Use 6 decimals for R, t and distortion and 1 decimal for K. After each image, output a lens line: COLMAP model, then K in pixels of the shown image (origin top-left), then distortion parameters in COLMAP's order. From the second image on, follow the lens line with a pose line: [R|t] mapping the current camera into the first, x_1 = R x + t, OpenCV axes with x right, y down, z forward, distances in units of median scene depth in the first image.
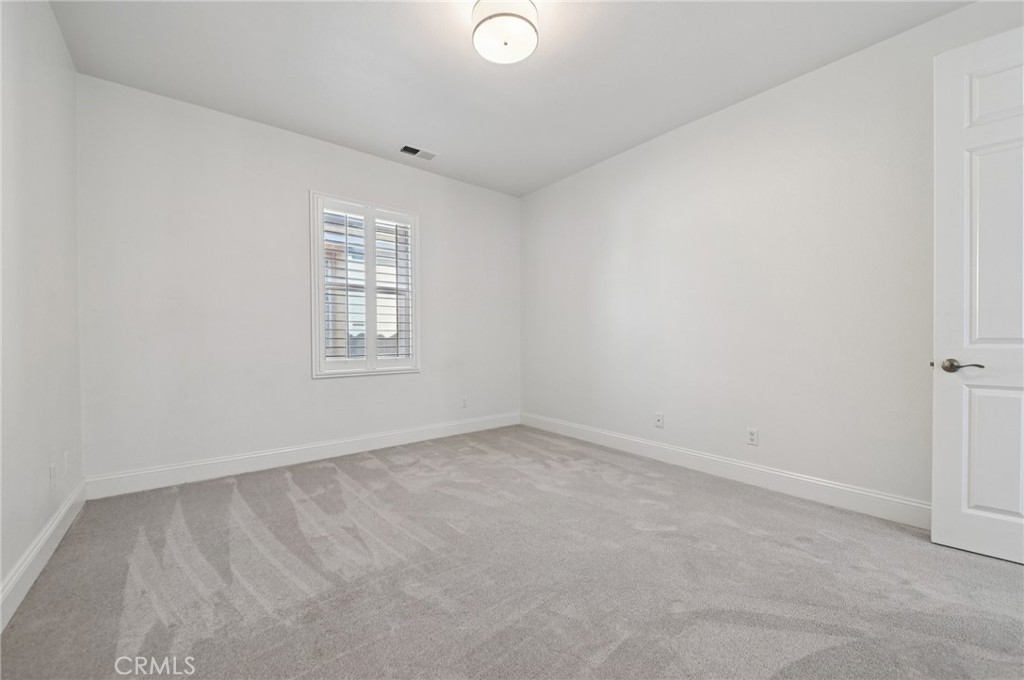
lens RADIAL K [[400.9, 0, 514.8], [0, 400.9, 340.7], [0, 0, 1]] dist [0.029575, -0.000144]
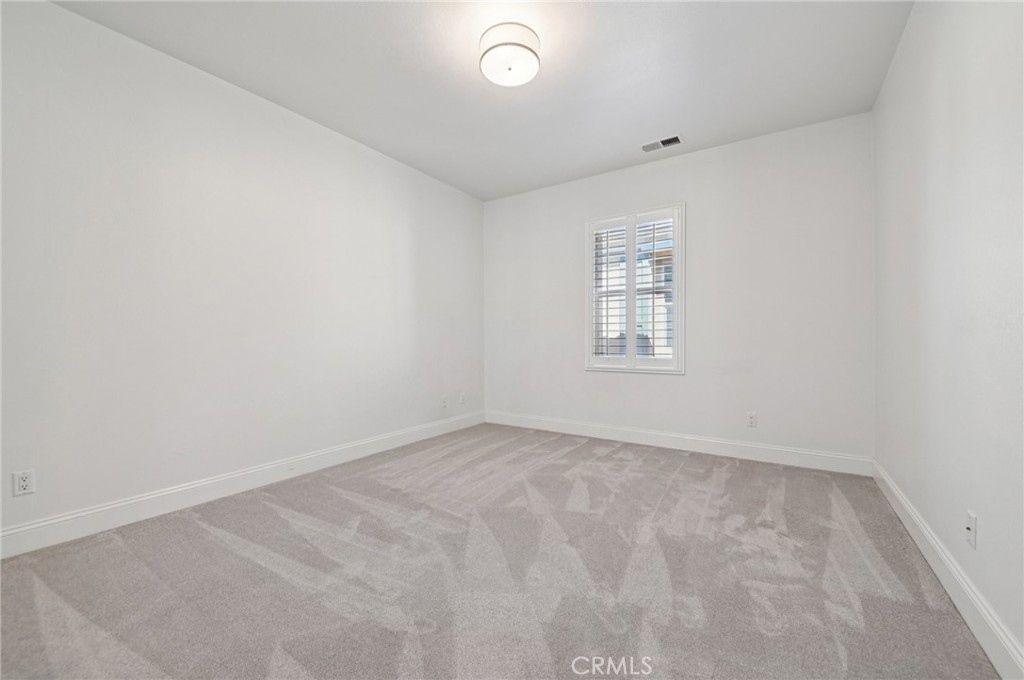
lens RADIAL K [[403.7, 0, 515.4], [0, 403.7, 338.8], [0, 0, 1]] dist [0.000920, -0.000080]
pose [[0.304490, 0.003043, -0.952511, 0.620898], [-0.003185, 0.999993, 0.002177, -0.005734], [0.952510, 0.002371, 0.304497, 0.414884]]
